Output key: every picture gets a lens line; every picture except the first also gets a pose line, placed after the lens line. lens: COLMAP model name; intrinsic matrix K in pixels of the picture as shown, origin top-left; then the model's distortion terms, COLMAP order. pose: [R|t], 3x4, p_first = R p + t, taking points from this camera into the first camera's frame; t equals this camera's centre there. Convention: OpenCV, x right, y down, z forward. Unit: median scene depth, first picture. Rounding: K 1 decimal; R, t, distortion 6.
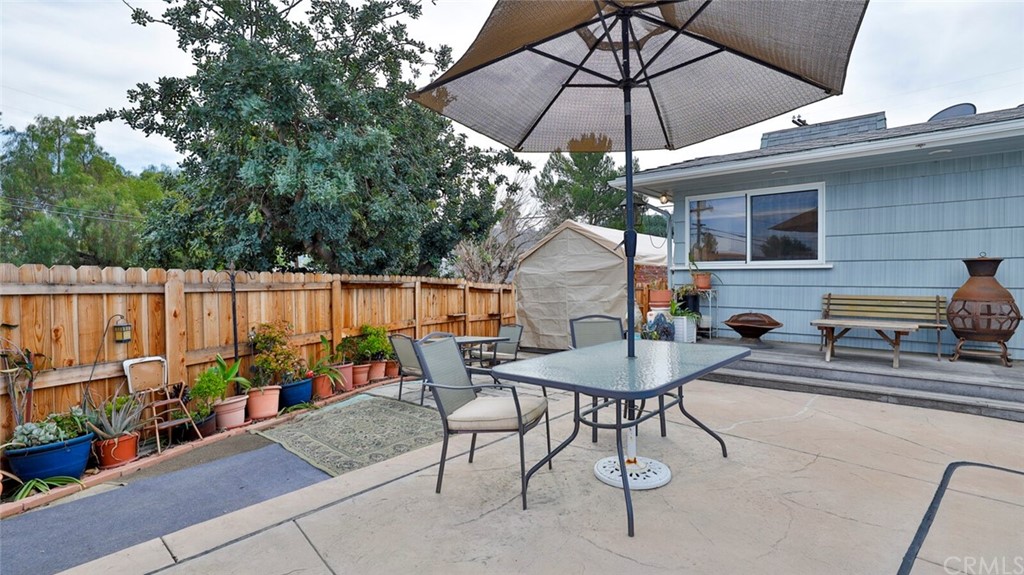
lens RADIAL K [[466.8, 0, 512.0], [0, 466.8, 287.5], [0, 0, 1]] dist [0.000611, -0.000002]
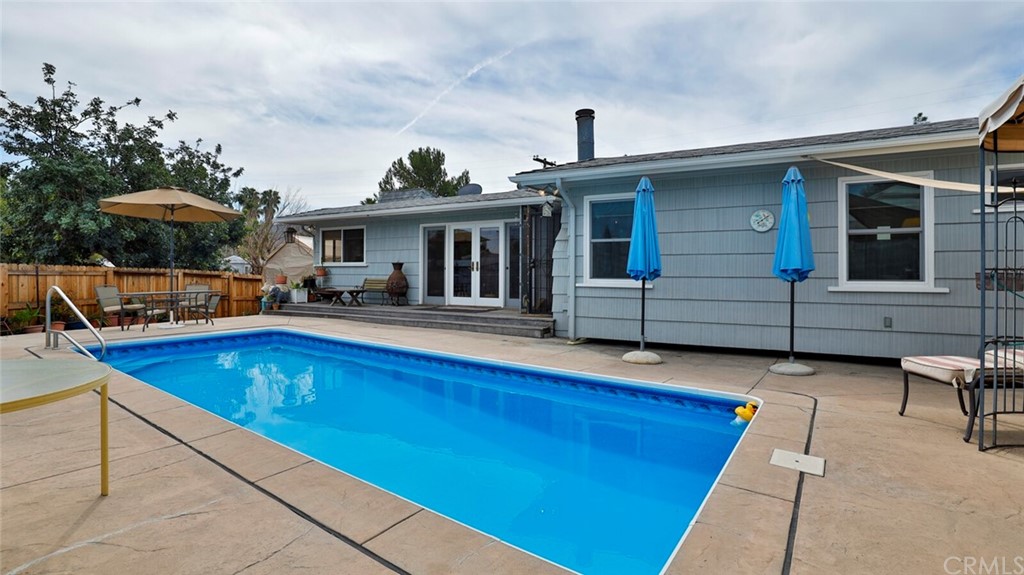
lens RADIAL K [[504.7, 0, 515.6], [0, 504.7, 266.7], [0, 0, 1]] dist [0.012722, 0.000500]
pose [[0.984277, 0.009672, 0.176365, 0.856584], [-0.002921, 0.999254, -0.038497, 0.043777], [-0.176606, 0.037377, 0.983572, -1.253963]]
